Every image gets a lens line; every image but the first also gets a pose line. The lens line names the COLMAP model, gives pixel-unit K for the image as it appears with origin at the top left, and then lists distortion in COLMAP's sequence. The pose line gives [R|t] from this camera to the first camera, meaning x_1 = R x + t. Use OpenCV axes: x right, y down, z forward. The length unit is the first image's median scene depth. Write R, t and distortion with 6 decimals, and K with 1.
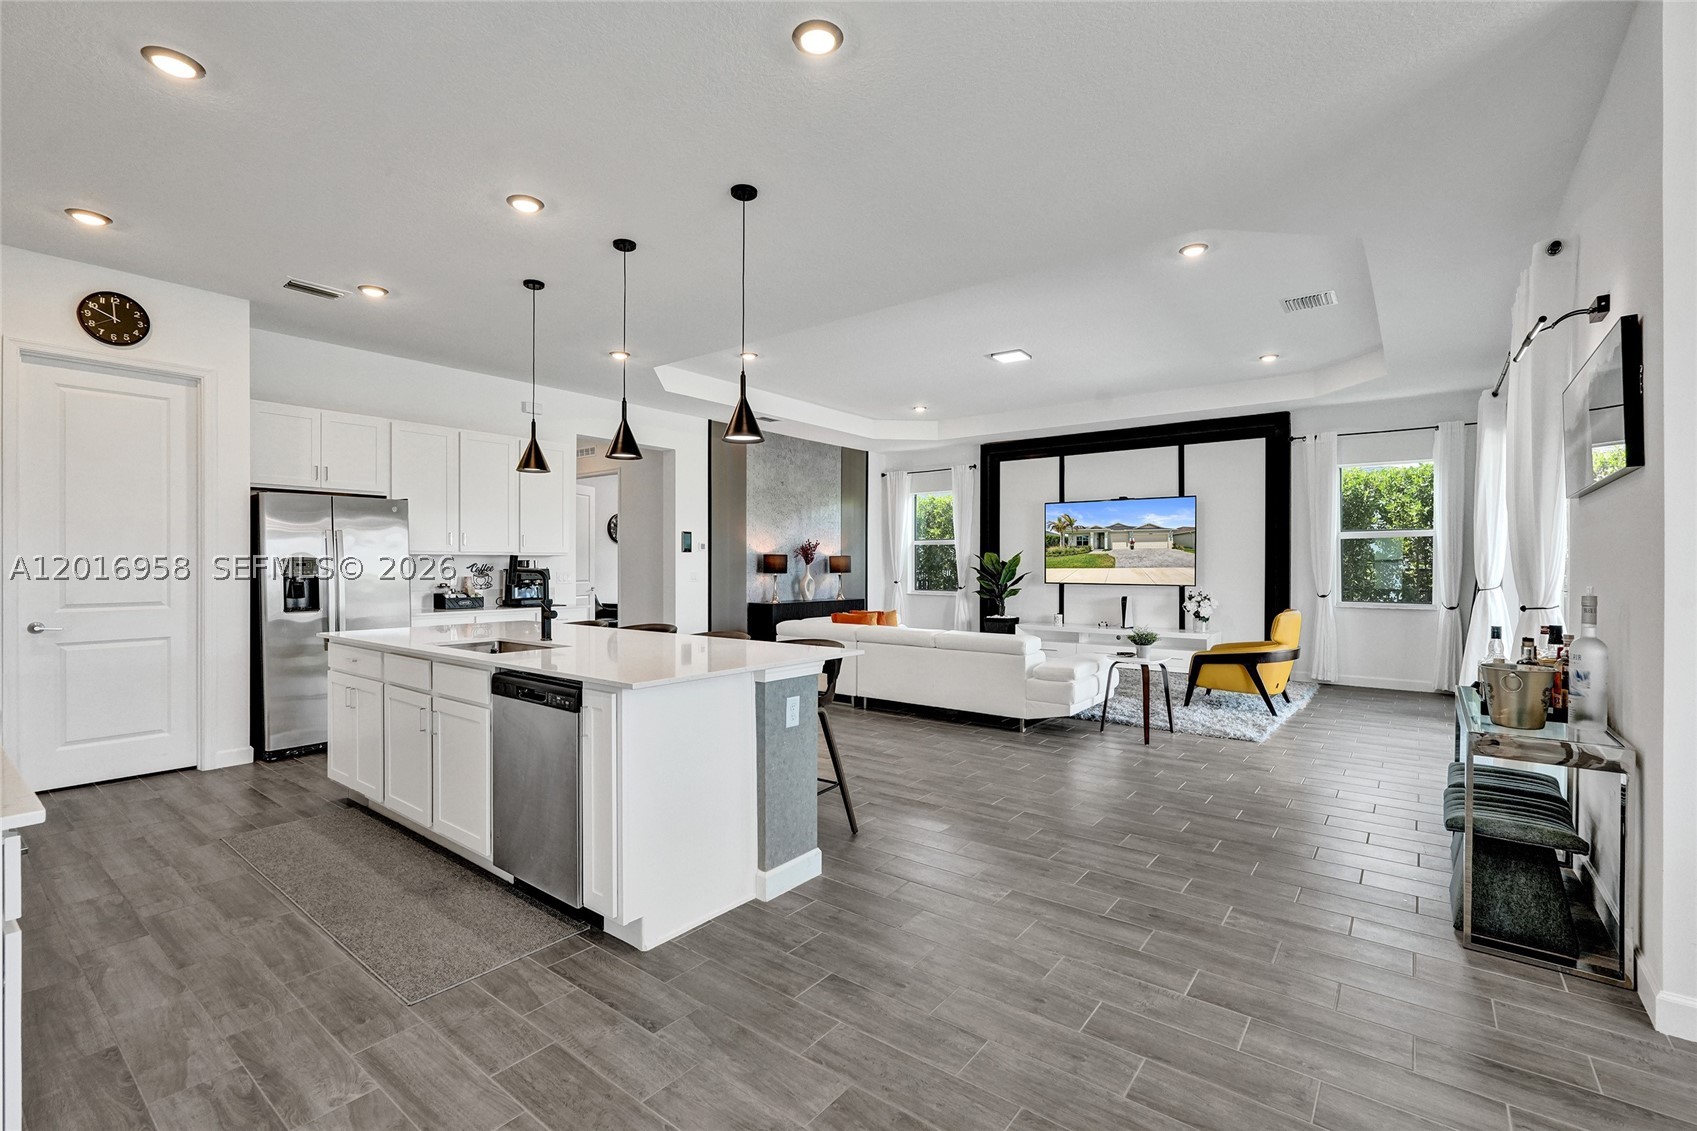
lens RADIAL K [[743.0, 0, 855.5], [0, 743.0, 566.1], [0, 0, 1]] dist [-0.012459, 0.001181]
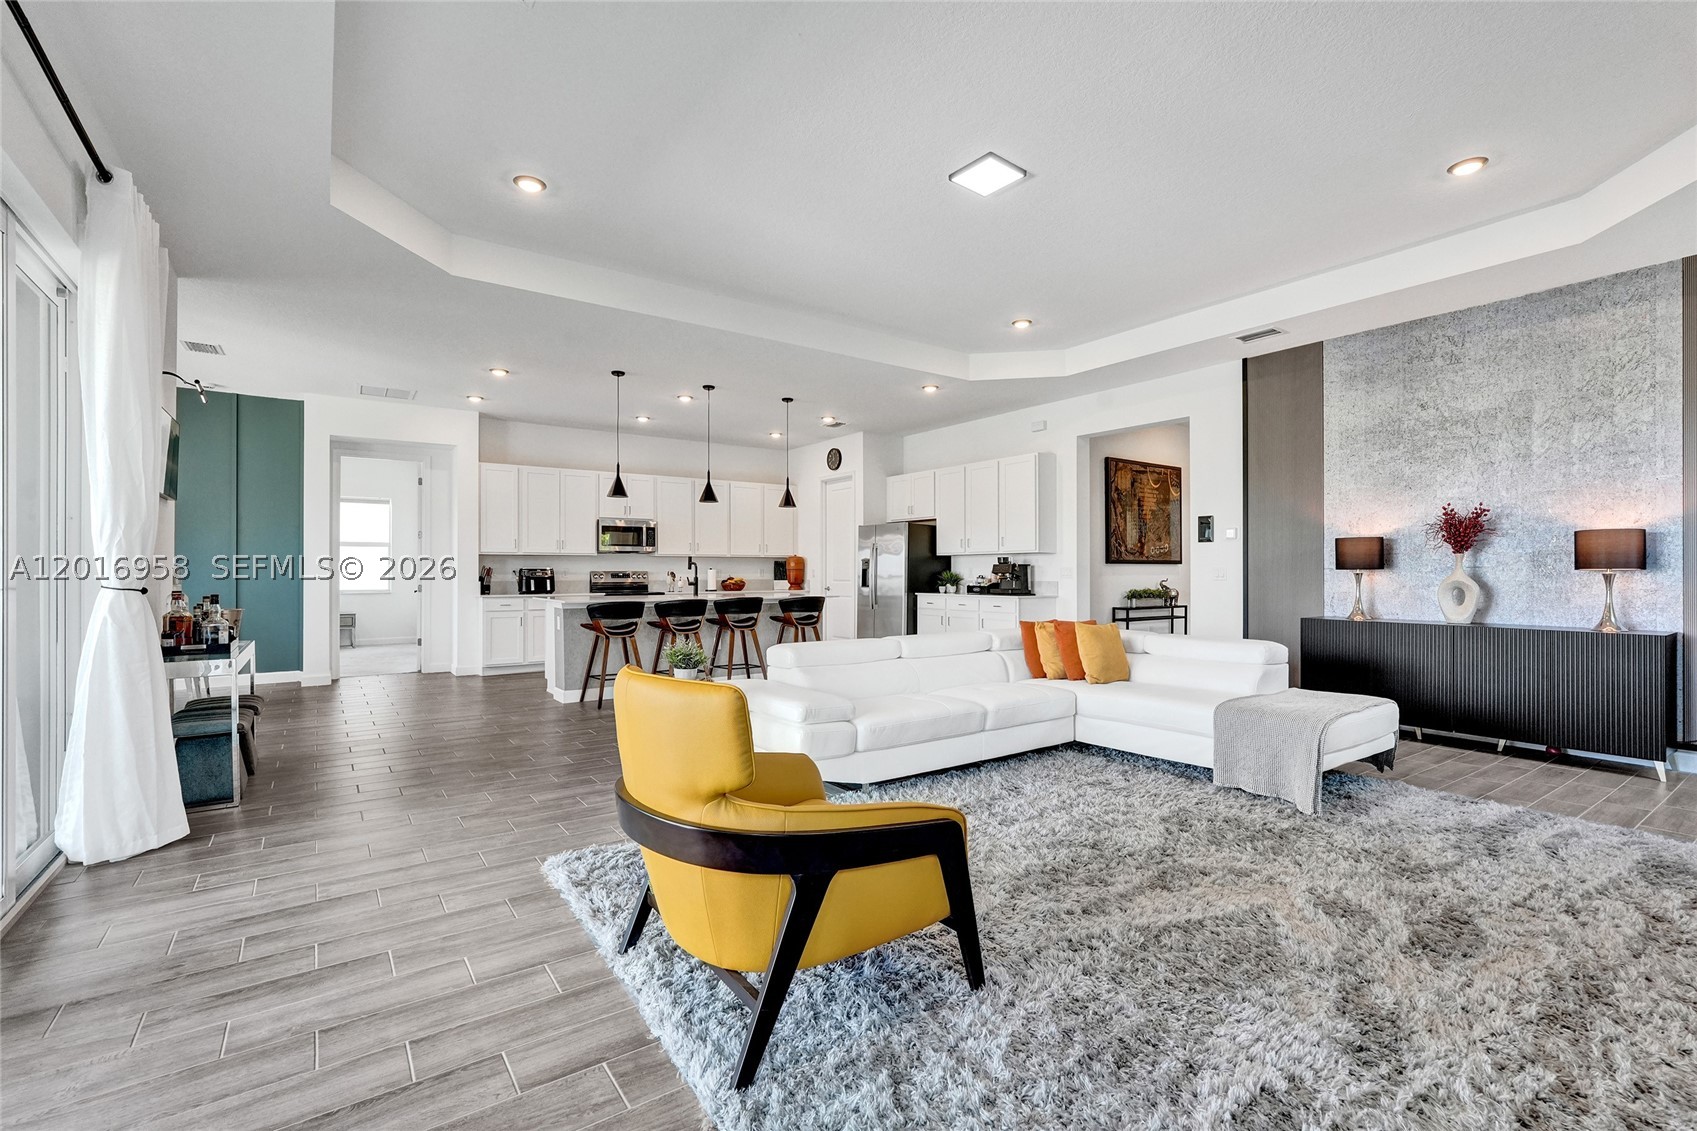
lens RADIAL K [[743.0, 0, 837.5], [0, 743.0, 577.1], [0, 0, 1]] dist [-0.012459, 0.001181]
pose [[-0.300202, 0.008098, -0.953841, 1.207724], [-0.000058, 0.999964, 0.008508, 0.021696], [0.953876, 0.002610, -0.300191, 1.653598]]
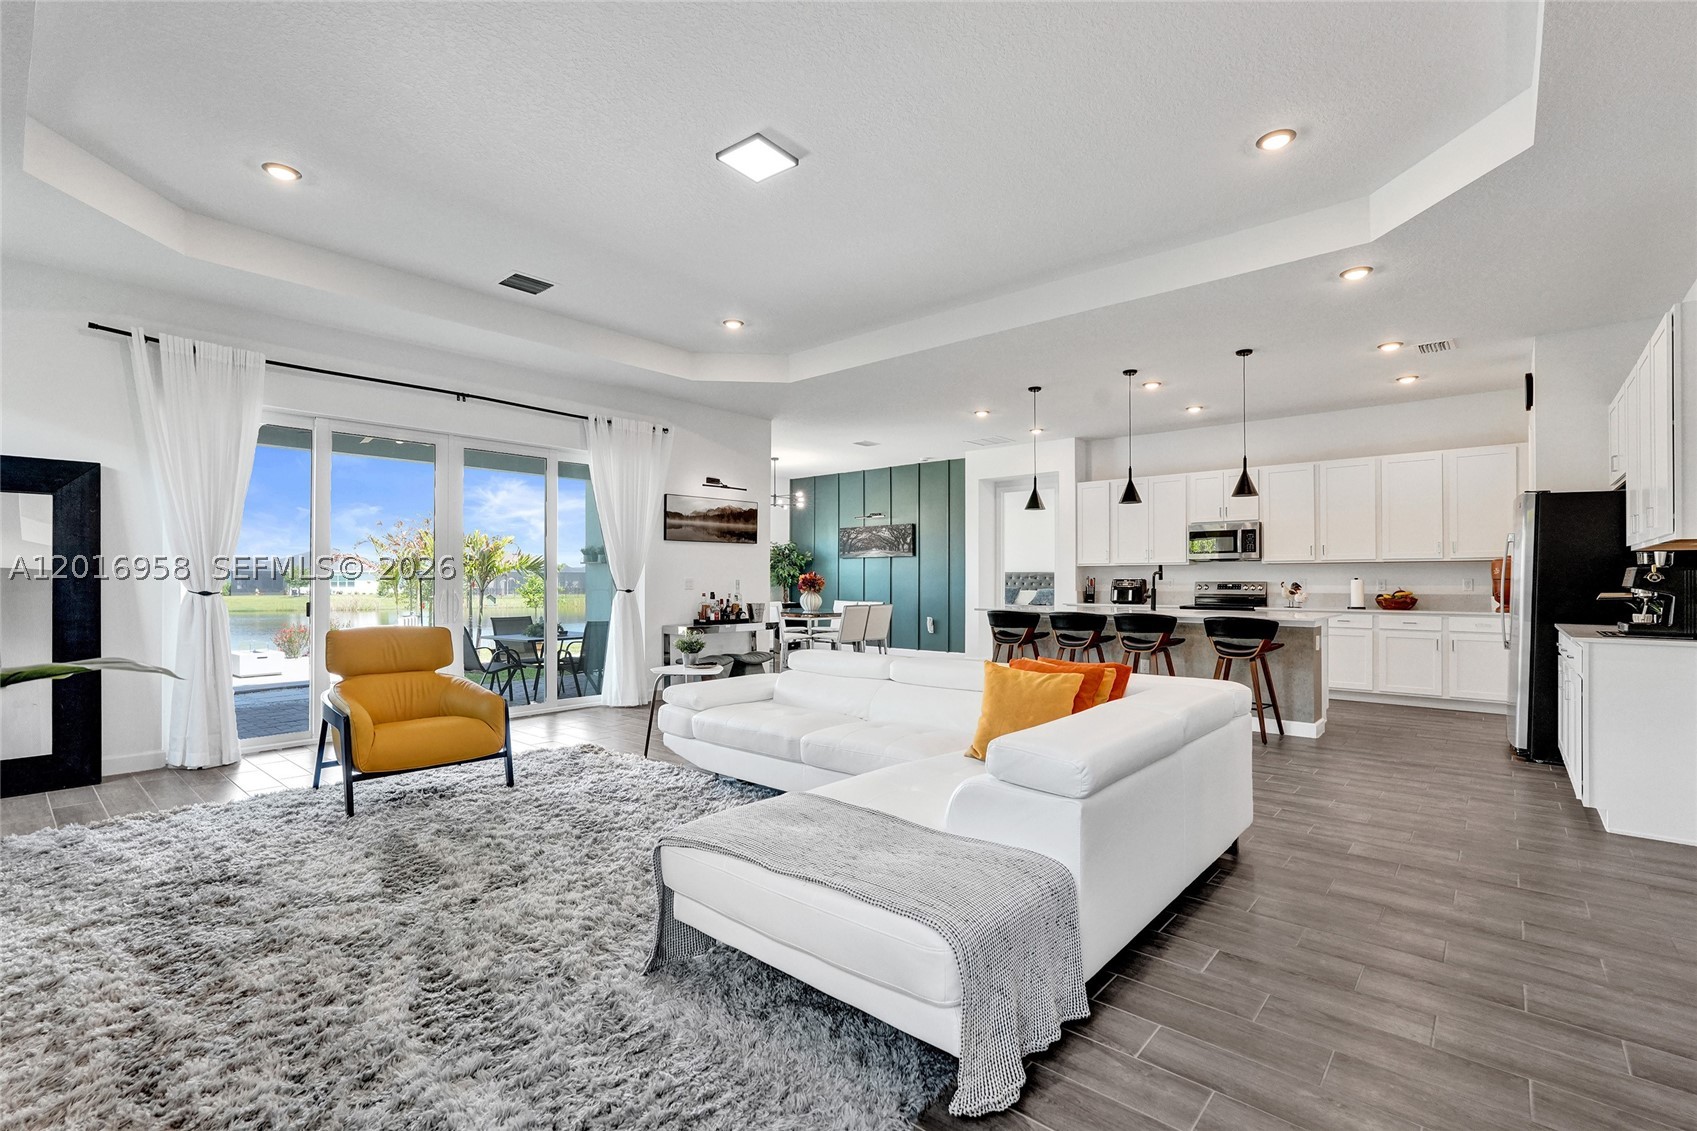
lens RADIAL K [[743.0, 0, 849.3], [0, 743.0, 568.8], [0, 0, 1]] dist [-0.012459, 0.001181]
pose [[-0.998589, 0.001122, 0.053095, 0.185029], [0.000376, 0.999901, -0.014052, 0.016639], [-0.053106, -0.014013, -0.998491, 2.349356]]
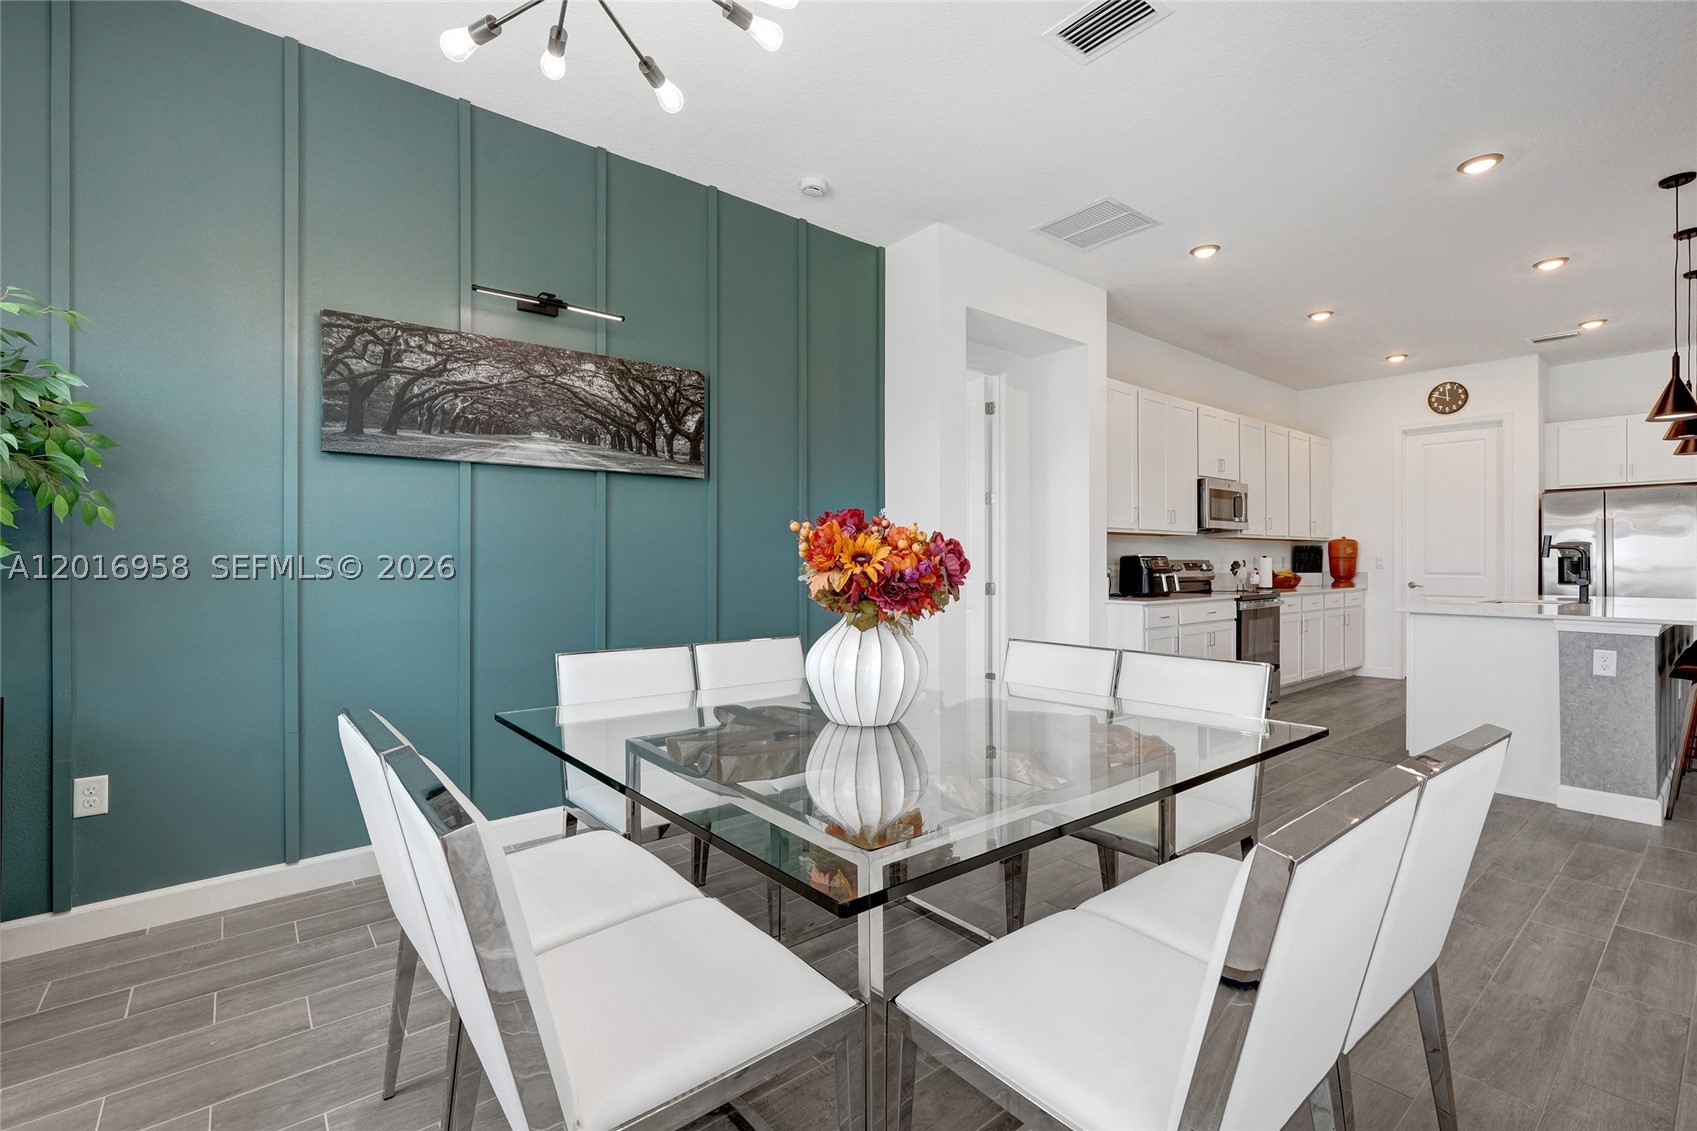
lens RADIAL K [[743.0, 0, 845.8], [0, 743.0, 554.1], [0, 0, 1]] dist [-0.012459, 0.001181]
pose [[-0.227909, -0.007605, -0.973653, 0.851685], [-0.001265, 0.999971, -0.007515, 0.023187], [0.973682, -0.000481, -0.227912, 0.065614]]
